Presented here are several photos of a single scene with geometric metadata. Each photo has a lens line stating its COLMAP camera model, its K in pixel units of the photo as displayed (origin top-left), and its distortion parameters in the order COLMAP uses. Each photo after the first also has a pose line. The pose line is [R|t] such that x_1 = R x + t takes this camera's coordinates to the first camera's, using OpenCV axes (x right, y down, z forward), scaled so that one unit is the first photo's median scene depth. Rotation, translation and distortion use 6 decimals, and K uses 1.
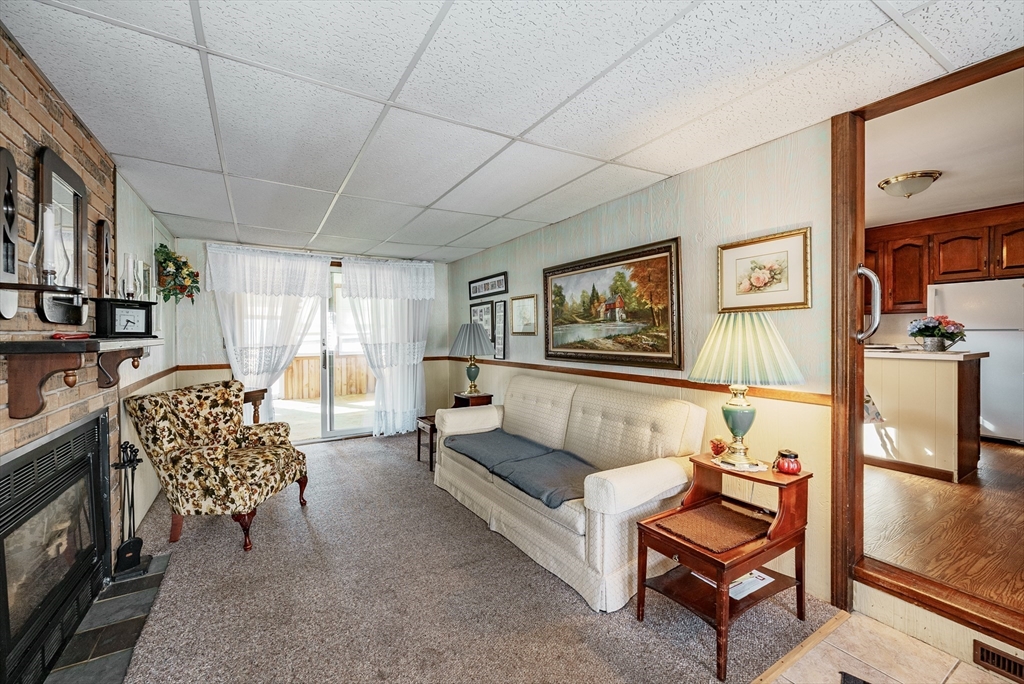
lens RADIAL K [[410.0, 0, 511.4], [0, 410.0, 332.3], [0, 0, 1]] dist [-0.000544, -0.000223]
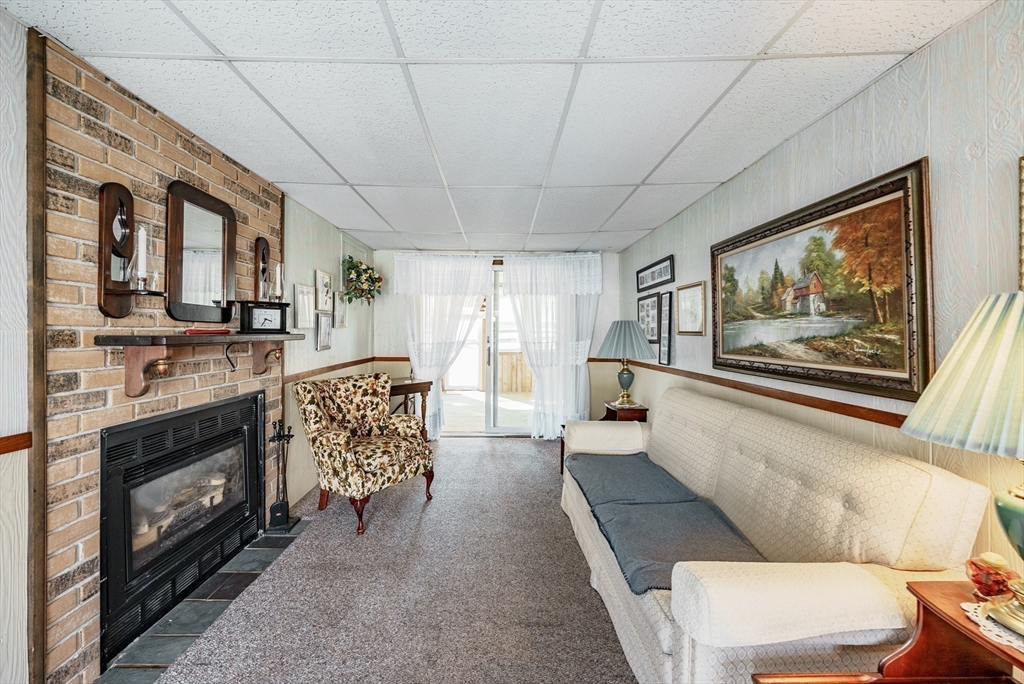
lens RADIAL K [[413.7, 0, 515.2], [0, 413.7, 328.5], [0, 0, 1]] dist [-0.000991, -0.000250]
pose [[0.857730, 0.004662, -0.514080, 0.208047], [-0.006943, 0.999973, -0.002517, -0.001700], [0.514054, 0.005728, 0.857739, 0.233076]]
